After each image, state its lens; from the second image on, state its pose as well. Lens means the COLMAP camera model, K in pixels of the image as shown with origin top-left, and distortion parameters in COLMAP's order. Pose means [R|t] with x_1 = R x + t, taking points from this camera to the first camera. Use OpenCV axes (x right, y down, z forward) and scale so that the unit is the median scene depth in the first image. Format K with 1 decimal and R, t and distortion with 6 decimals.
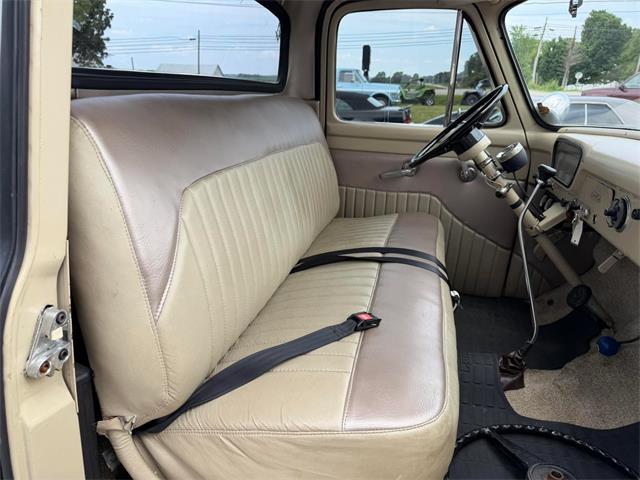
lens RADIAL K [[465.9, 0, 320.0], [0, 465.9, 240.0], [0, 0, 1]] dist [0.039444, -0.068290]
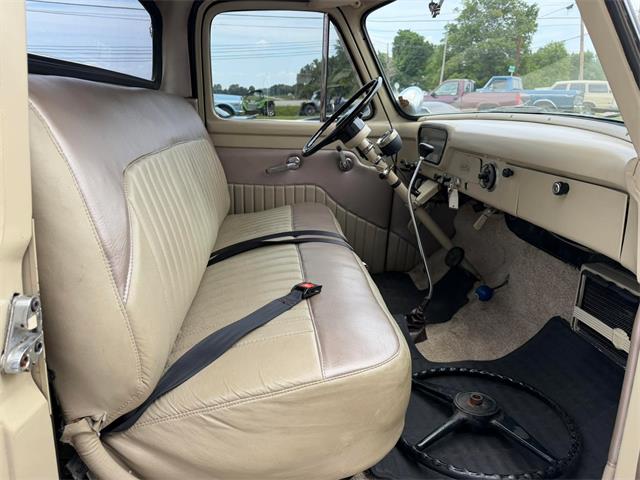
lens RADIAL K [[465.9, 0, 320.0], [0, 465.9, 240.0], [0, 0, 1]] dist [0.039444, -0.068290]
pose [[0.944705, -0.108368, 0.309499, -0.142366], [0.116446, 0.993167, -0.007688, 0.054094], [-0.306551, 0.043303, 0.950869, -0.015399]]
